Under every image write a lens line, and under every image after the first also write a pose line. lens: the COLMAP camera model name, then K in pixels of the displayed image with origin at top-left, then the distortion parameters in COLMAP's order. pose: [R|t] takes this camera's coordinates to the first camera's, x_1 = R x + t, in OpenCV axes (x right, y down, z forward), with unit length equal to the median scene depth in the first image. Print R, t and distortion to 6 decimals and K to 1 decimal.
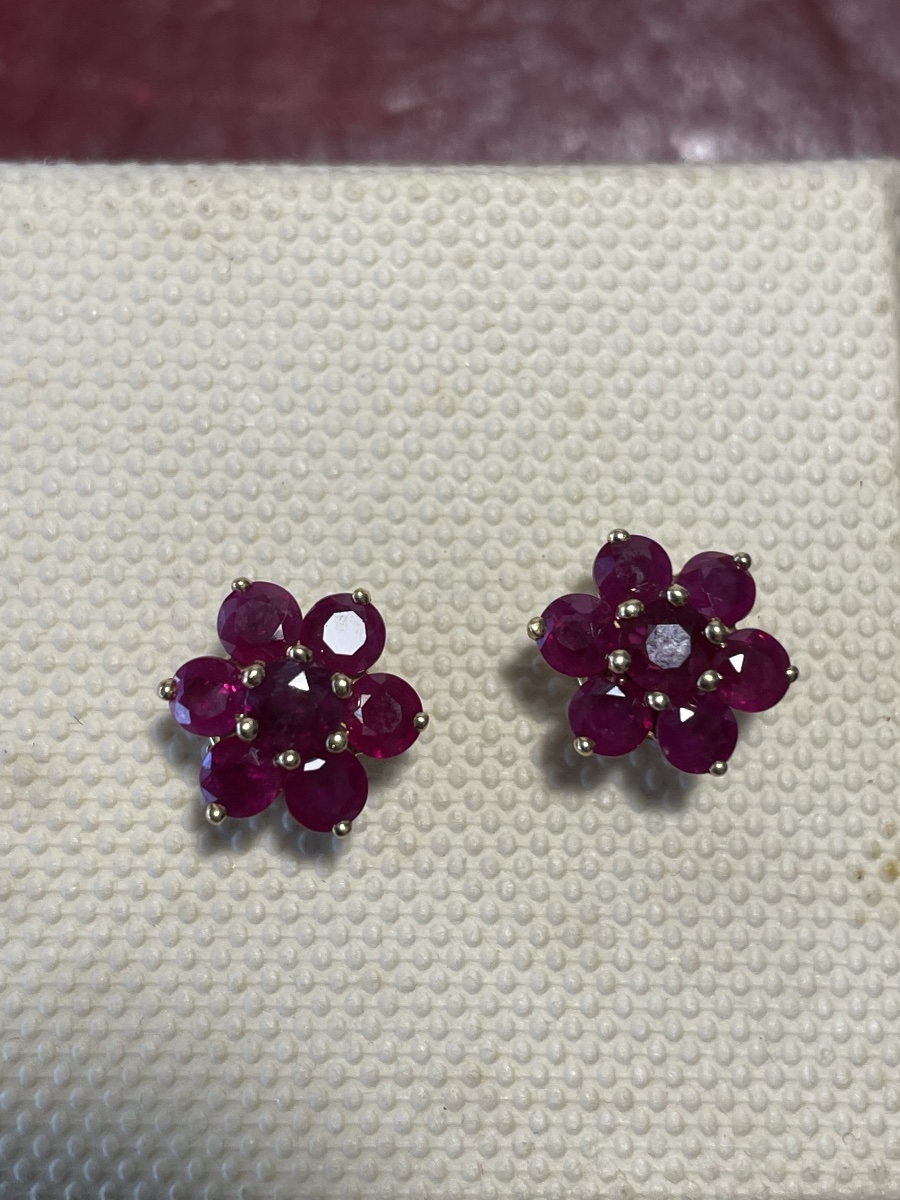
lens RADIAL K [[1873.5, 0, 439.5], [0, 1873.5, 600.6], [0, 0, 1]] dist [0.087791, 0.000000]
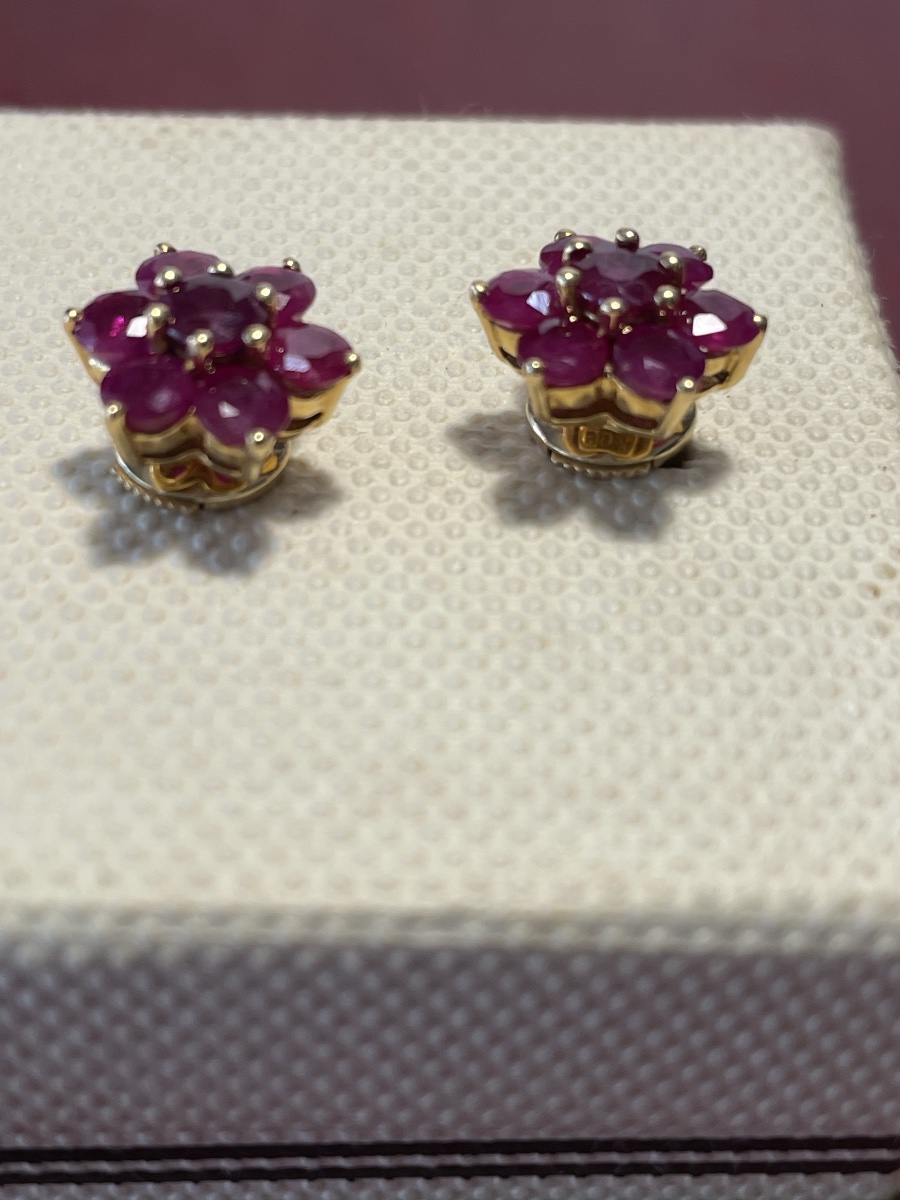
lens RADIAL K [[1873.5, 0, 436.3], [0, 1873.5, 612.8], [0, 0, 1]] dist [0.087791, 0.000000]
pose [[0.999930, -0.009735, -0.006686, 0.032706], [0.003618, 0.791388, -0.611304, 0.663454], [0.011242, 0.611237, 0.791368, 0.339397]]
